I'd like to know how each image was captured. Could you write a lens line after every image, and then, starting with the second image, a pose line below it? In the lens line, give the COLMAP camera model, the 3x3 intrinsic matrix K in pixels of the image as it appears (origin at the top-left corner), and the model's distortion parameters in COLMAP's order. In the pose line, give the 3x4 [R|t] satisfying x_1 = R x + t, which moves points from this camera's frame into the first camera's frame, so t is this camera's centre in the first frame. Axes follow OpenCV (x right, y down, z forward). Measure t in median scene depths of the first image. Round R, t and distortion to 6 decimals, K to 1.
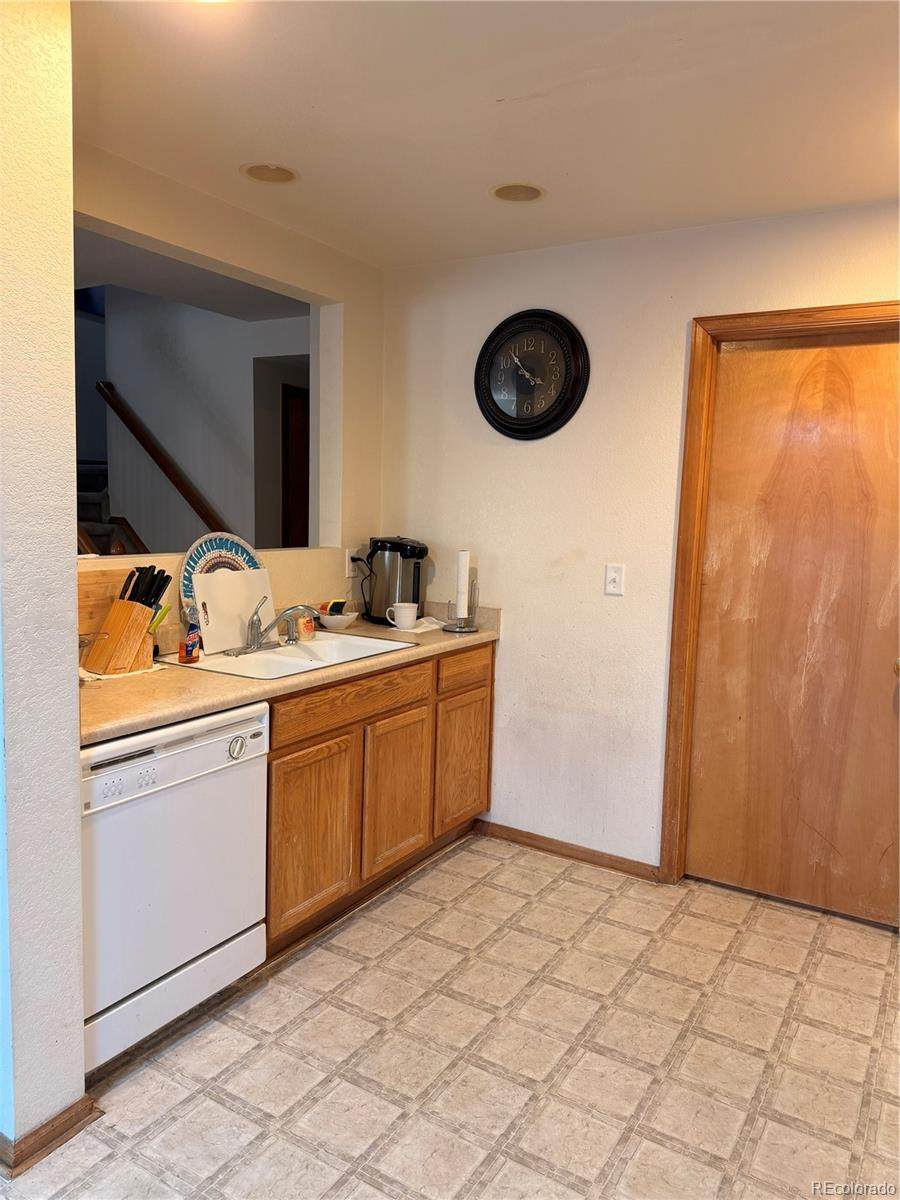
lens RADIAL K [[871.5, 0, 394.3], [0, 871.5, 604.9], [0, 0, 1]] dist [0.146065, -0.216262]
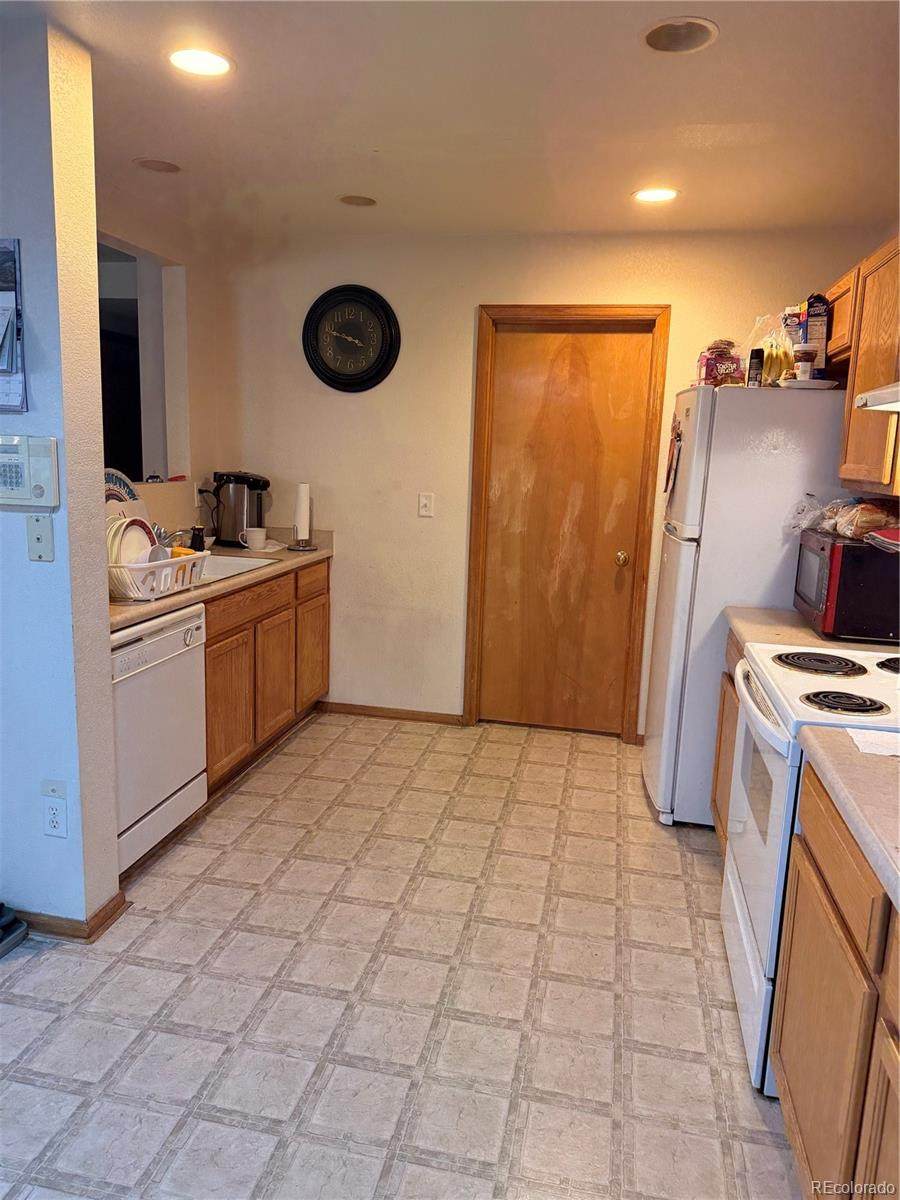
lens RADIAL K [[871.5, 0, 394.3], [0, 871.5, 604.9], [0, 0, 1]] dist [0.146065, -0.216262]
pose [[0.947714, -0.053553, 0.314597, -0.223276], [0.030266, 0.996459, 0.078447, 0.017070], [-0.317683, -0.064824, 0.945978, -0.237539]]
